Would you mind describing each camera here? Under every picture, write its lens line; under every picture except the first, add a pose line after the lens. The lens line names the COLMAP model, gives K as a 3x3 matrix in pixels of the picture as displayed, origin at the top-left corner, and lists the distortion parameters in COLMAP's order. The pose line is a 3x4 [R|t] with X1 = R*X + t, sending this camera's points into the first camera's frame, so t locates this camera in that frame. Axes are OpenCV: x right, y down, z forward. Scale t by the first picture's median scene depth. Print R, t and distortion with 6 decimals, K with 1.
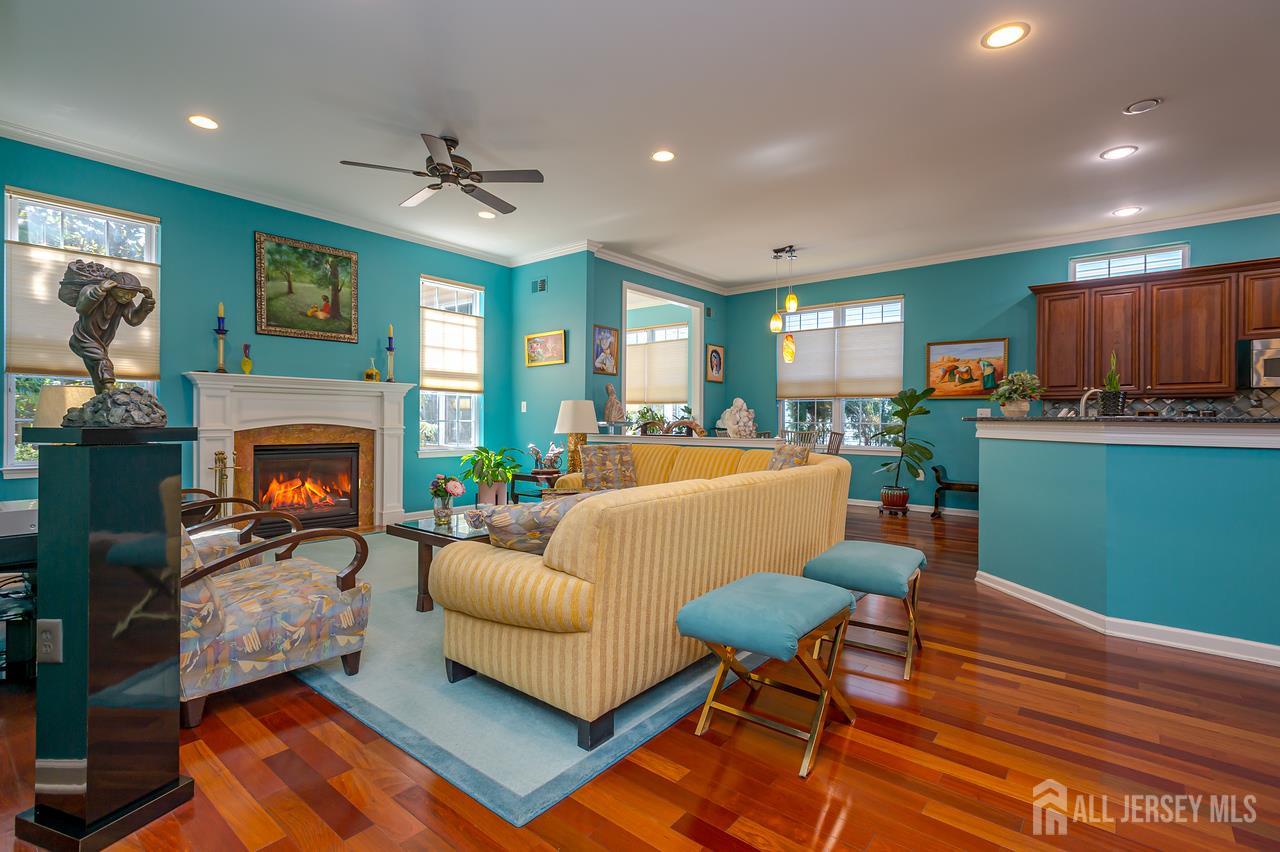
lens RADIAL K [[598.6, 0, 632.0], [0, 598.6, 423.8], [0, 0, 1]] dist [0.015308, -0.004078]
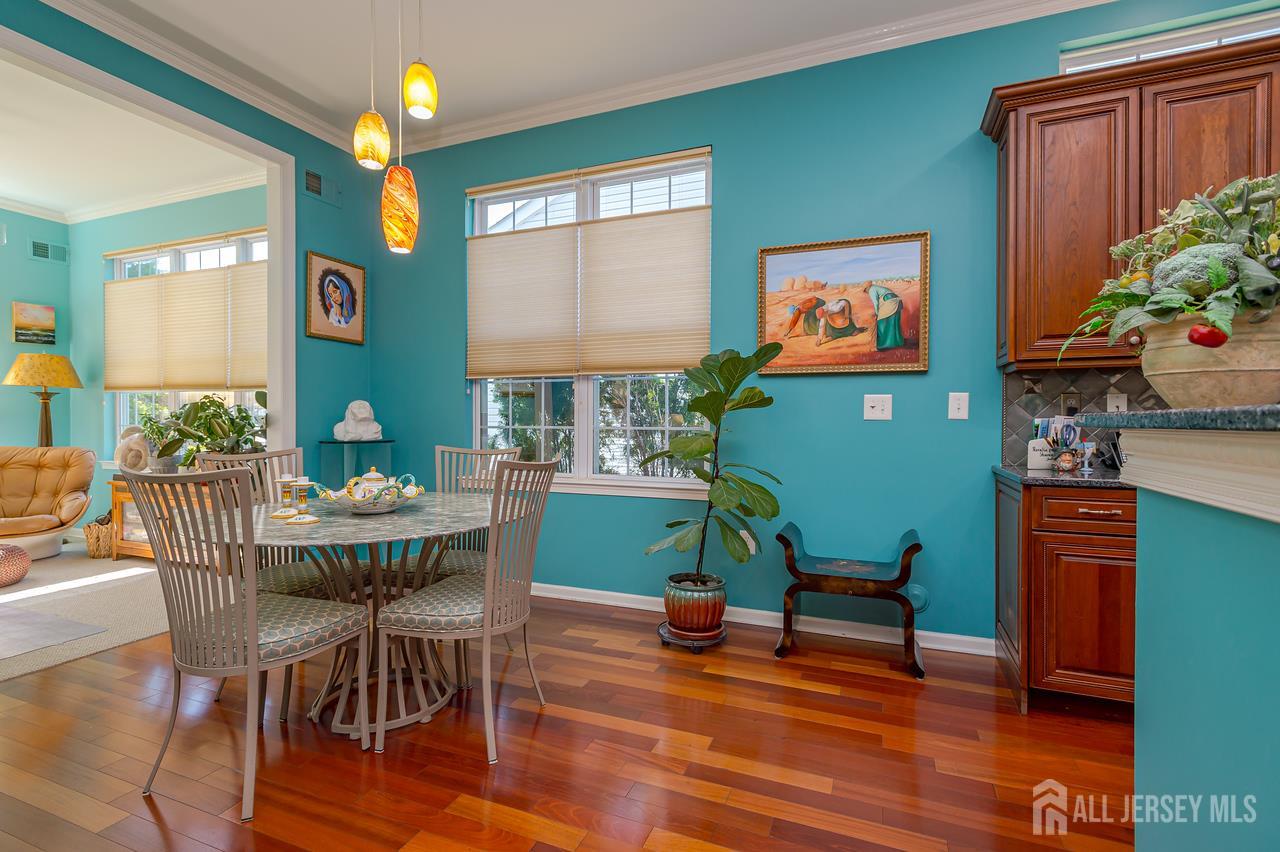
lens RADIAL K [[598.6, 0, 636.1], [0, 598.6, 423.4], [0, 0, 1]] dist [0.015308, -0.004078]
pose [[0.955397, -0.006520, 0.295251, 0.282798], [0.007015, 0.999975, -0.000618, -0.004922], [-0.295240, 0.002662, 0.955419, 0.627714]]
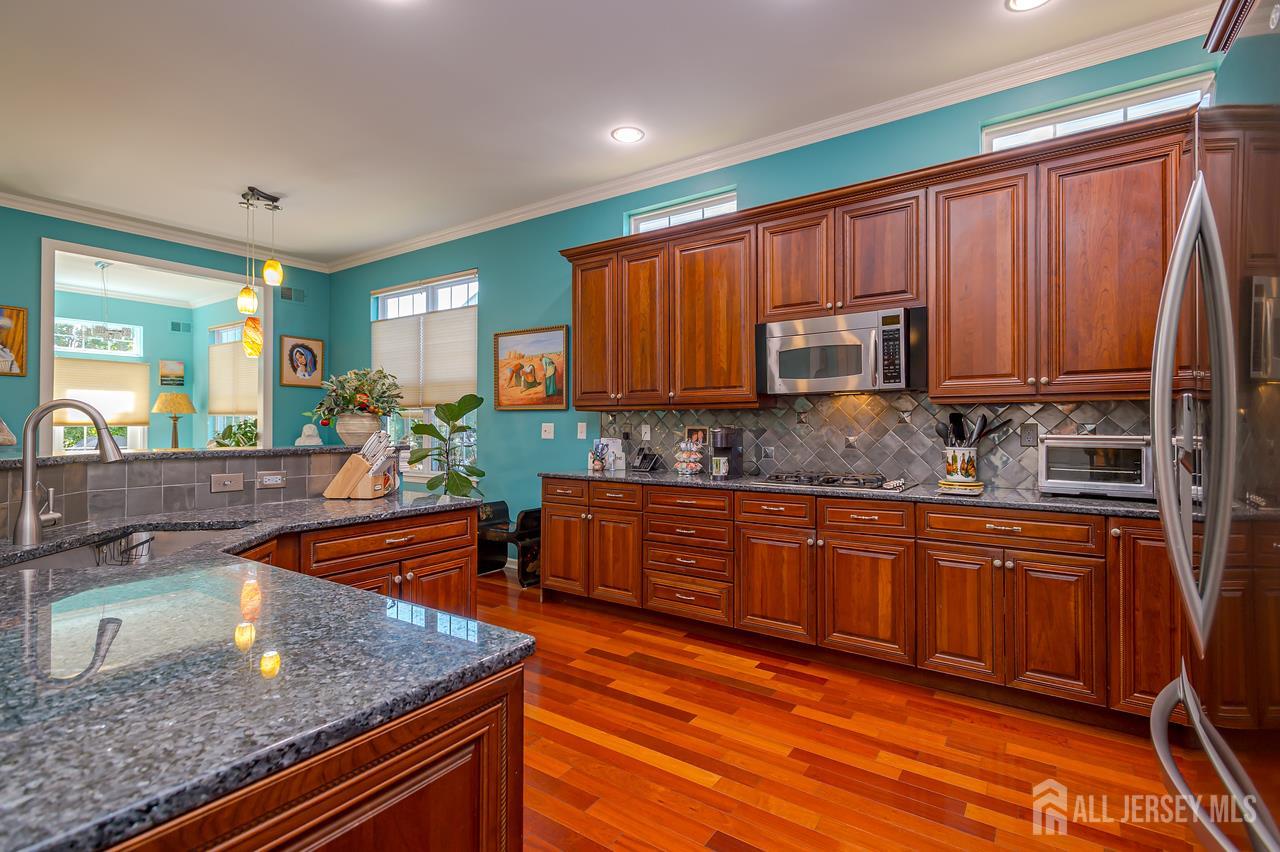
lens RADIAL K [[598.6, 0, 639.1], [0, 598.6, 422.0], [0, 0, 1]] dist [0.015308, -0.004078]
pose [[0.995984, -0.005772, 0.089346, 0.627611], [0.006935, 0.999895, -0.012711, -0.016639], [-0.089264, 0.013279, 0.995920, 0.271137]]
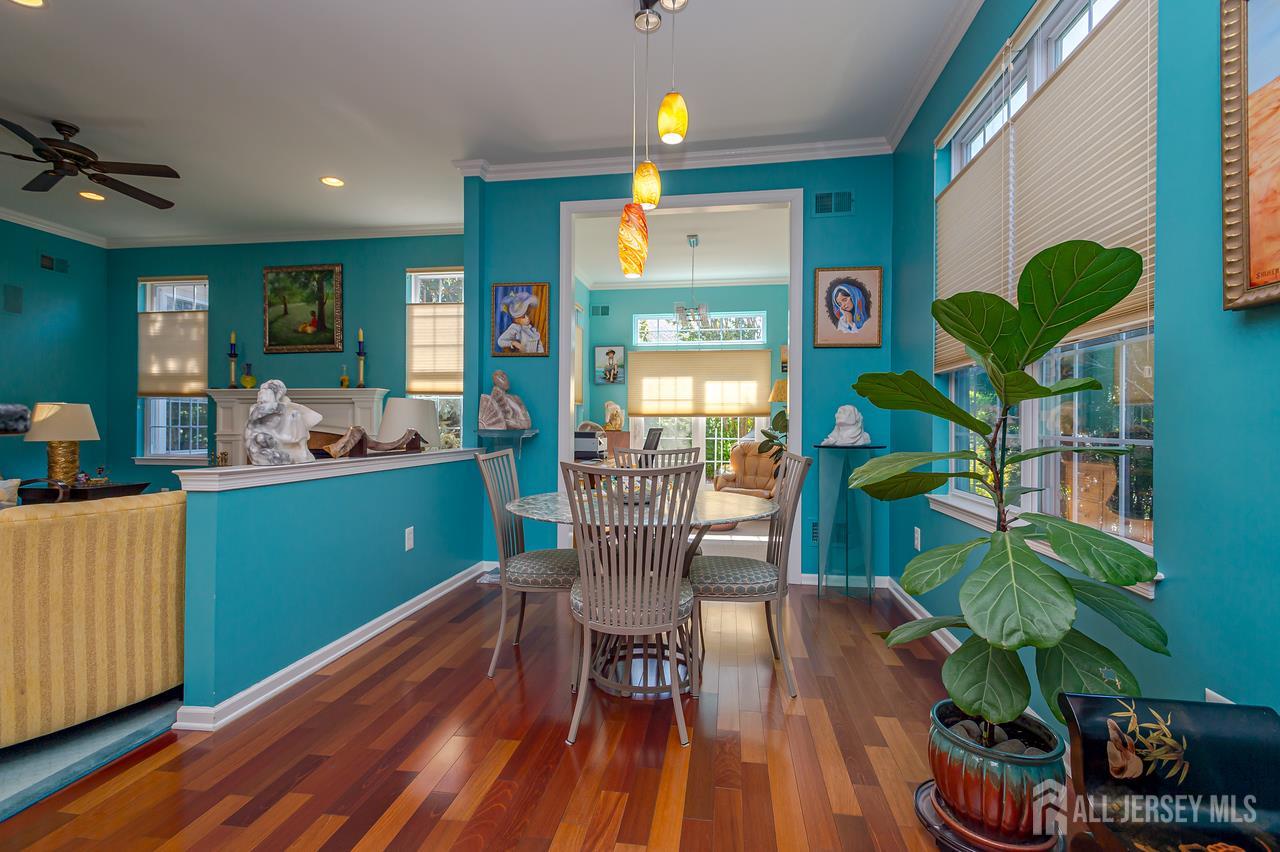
lens RADIAL K [[598.6, 0, 635.5], [0, 598.6, 416.8], [0, 0, 1]] dist [0.015308, -0.004078]
pose [[0.509236, -0.016723, -0.860464, 0.581795], [-0.008605, 0.999662, -0.024521, -0.003017], [0.860584, 0.019891, 0.508920, 0.793815]]
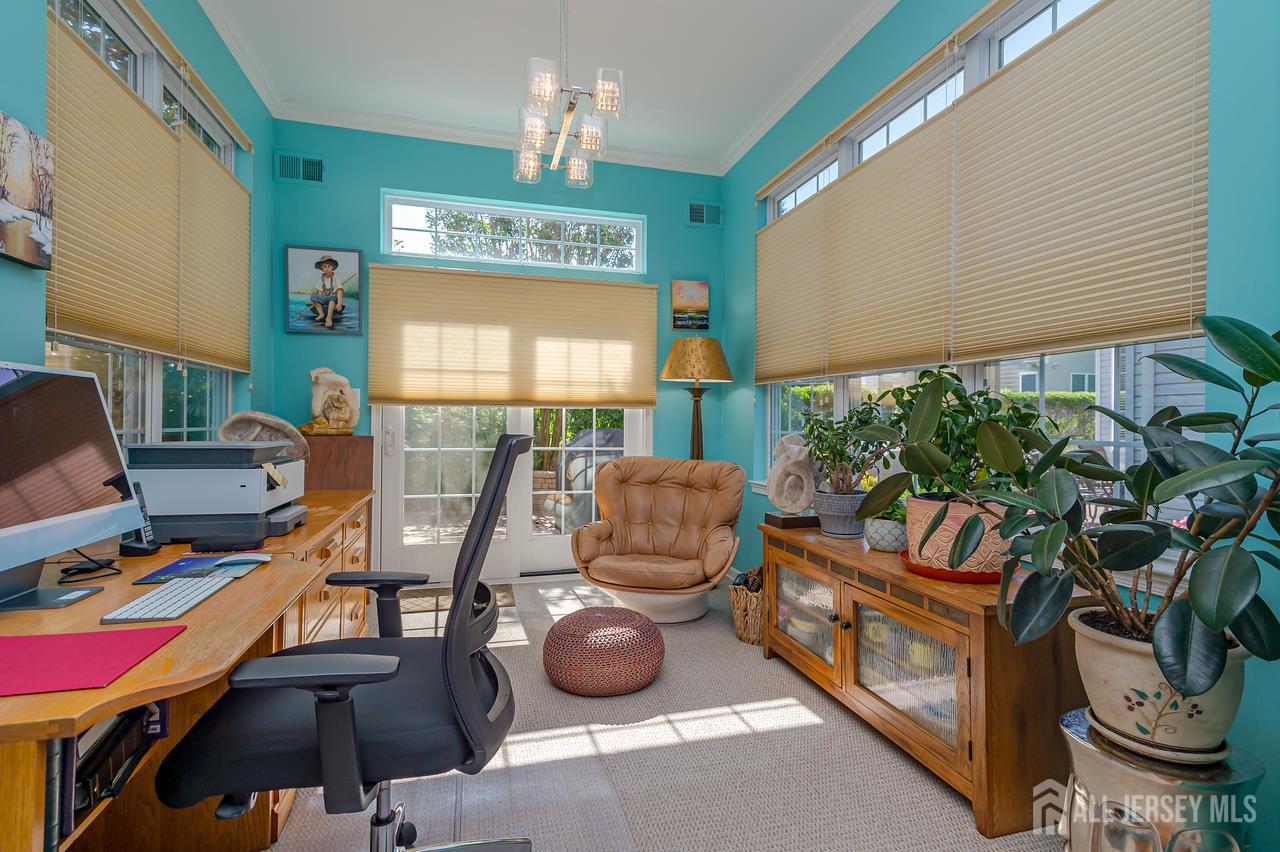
lens RADIAL K [[598.6, 0, 642.6], [0, 598.6, 422.2], [0, 0, 1]] dist [0.015308, -0.004078]
pose [[0.821044, -0.007495, -0.570816, 0.084636], [-0.003208, 0.999837, -0.017743, -0.006418], [0.570856, 0.016399, 0.820886, 1.070074]]
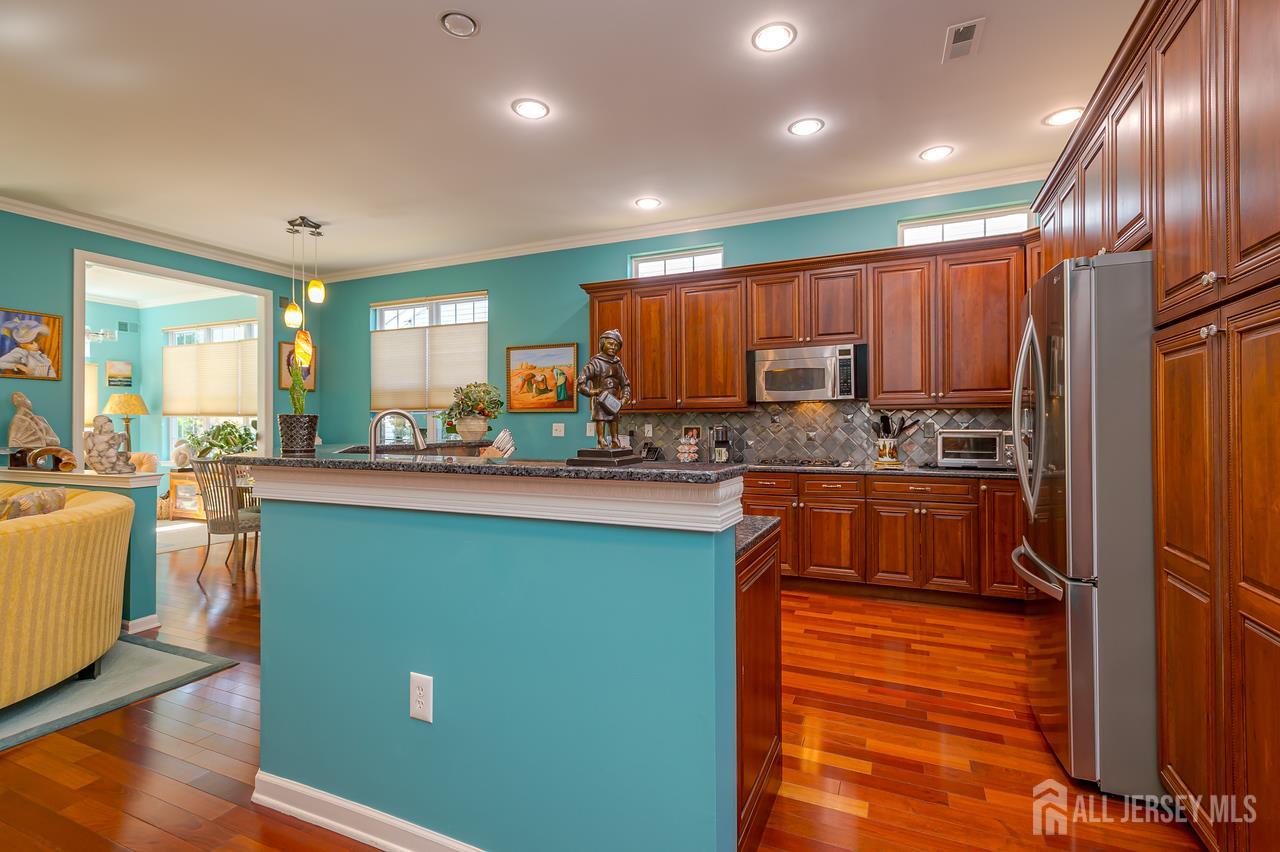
lens RADIAL K [[598.6, 0, 639.3], [0, 598.6, 422.8], [0, 0, 1]] dist [0.015308, -0.004078]
pose [[0.963189, -0.008701, 0.268683, 0.462477], [0.011751, 0.999883, -0.009744, -0.016190], [-0.268567, 0.012543, 0.963179, 0.129371]]
